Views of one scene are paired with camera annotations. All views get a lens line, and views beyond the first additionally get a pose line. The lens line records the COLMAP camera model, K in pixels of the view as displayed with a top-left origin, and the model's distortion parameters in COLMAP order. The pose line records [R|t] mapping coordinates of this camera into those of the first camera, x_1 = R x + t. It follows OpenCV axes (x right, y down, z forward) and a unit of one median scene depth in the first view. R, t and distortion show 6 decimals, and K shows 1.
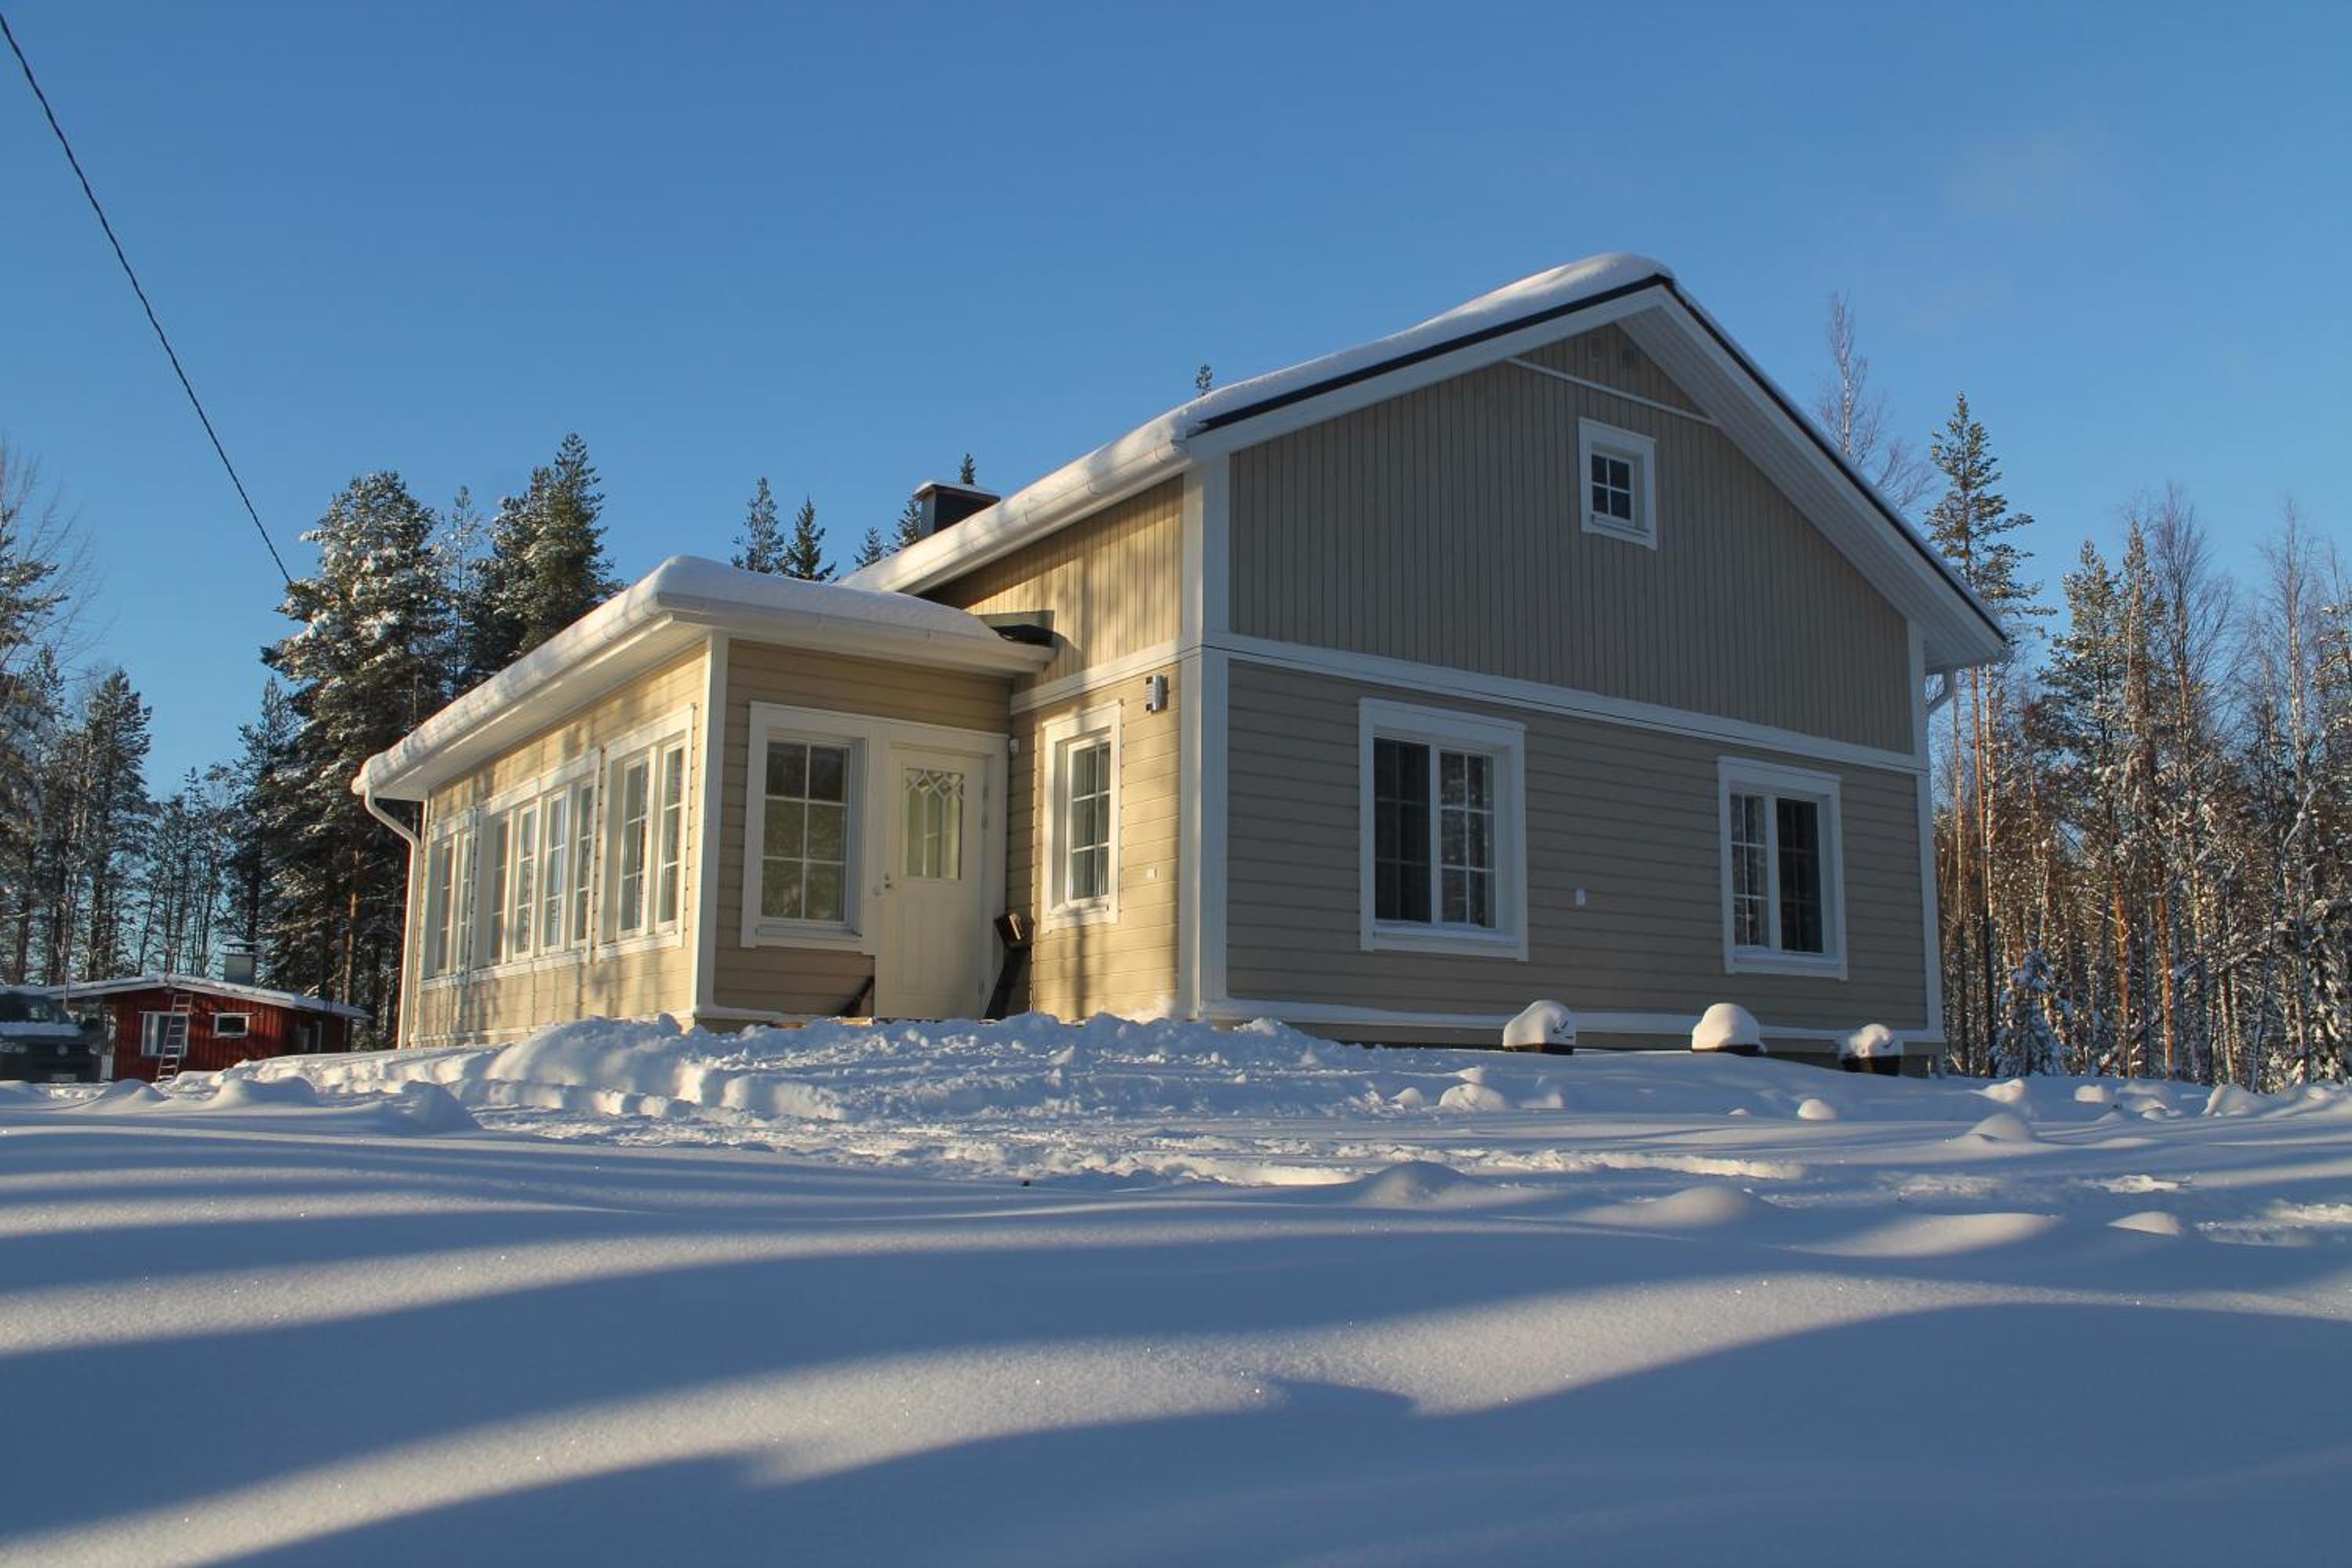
lens RADIAL K [[1991.7, 0, 1176.0], [0, 1991.7, 784.0], [0, 0, 1]] dist [-0.178747, 0.144104]
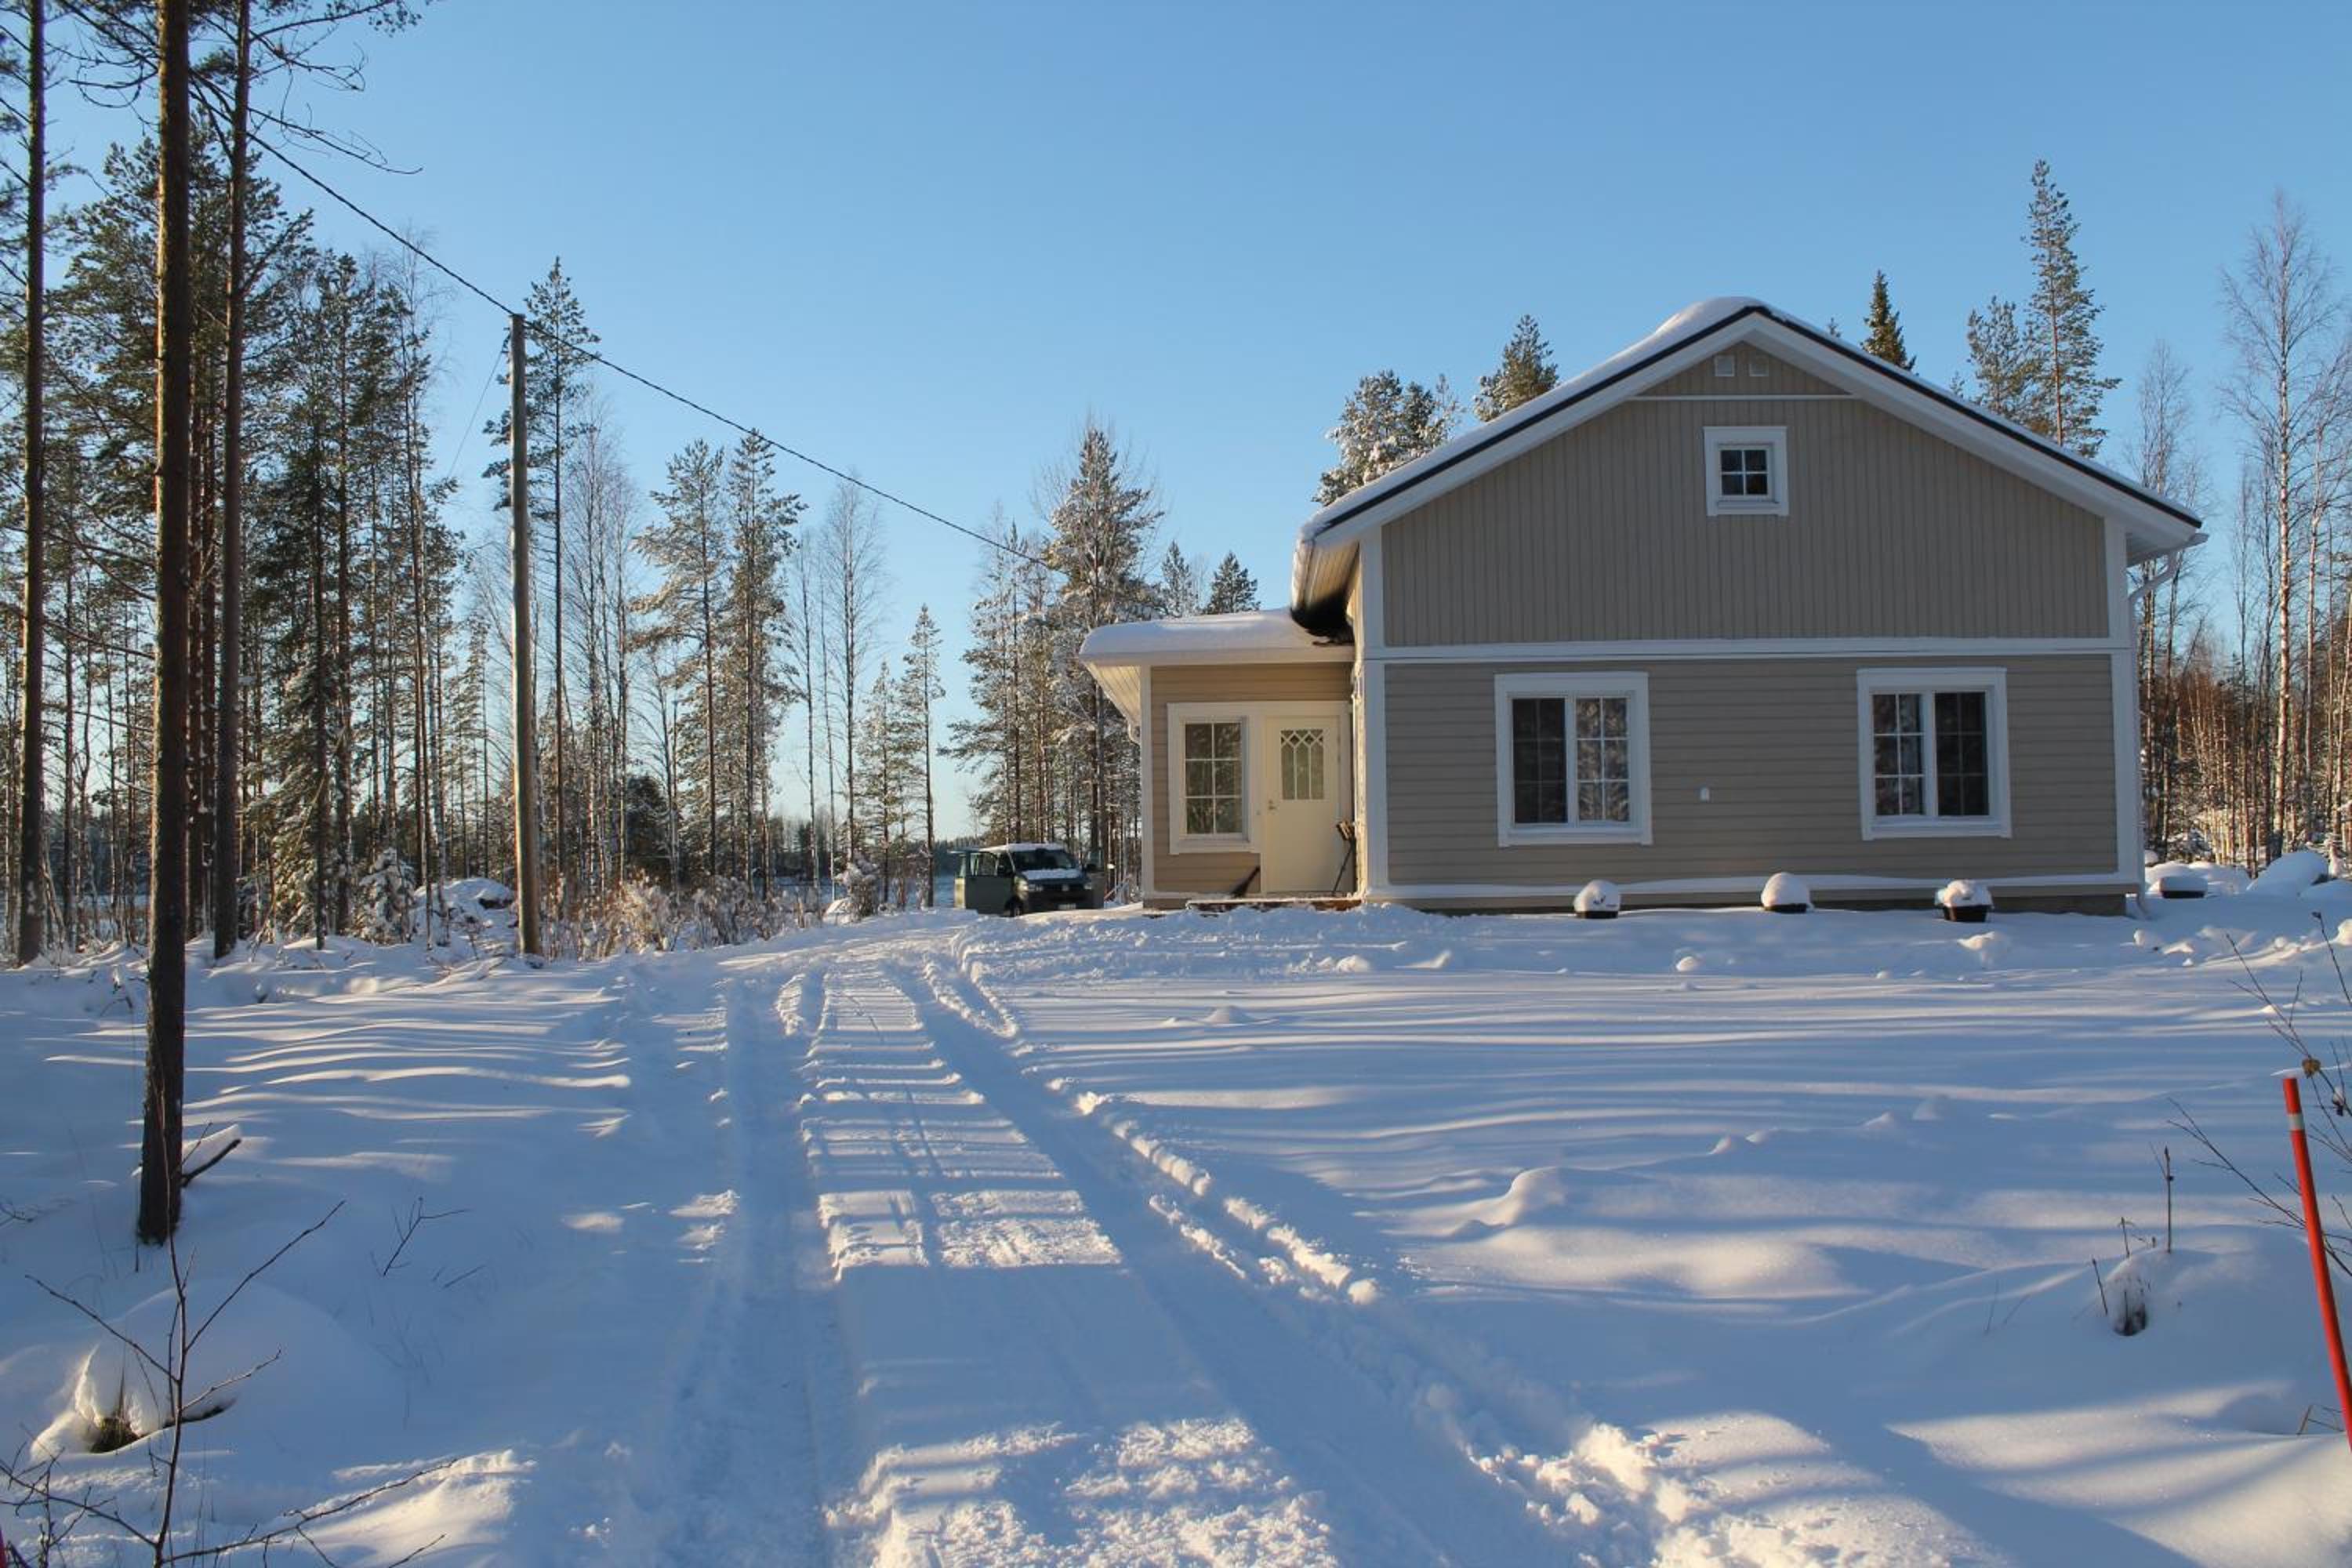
lens RADIAL K [[1991.7, 0, 1176.0], [0, 1991.7, 784.0], [0, 0, 1]] dist [-0.178747, 0.144104]
pose [[0.805888, -0.045876, -0.590288, 0.636711], [0.118702, 0.989270, 0.085174, -0.096916], [0.580047, -0.138709, 0.802687, -0.269845]]
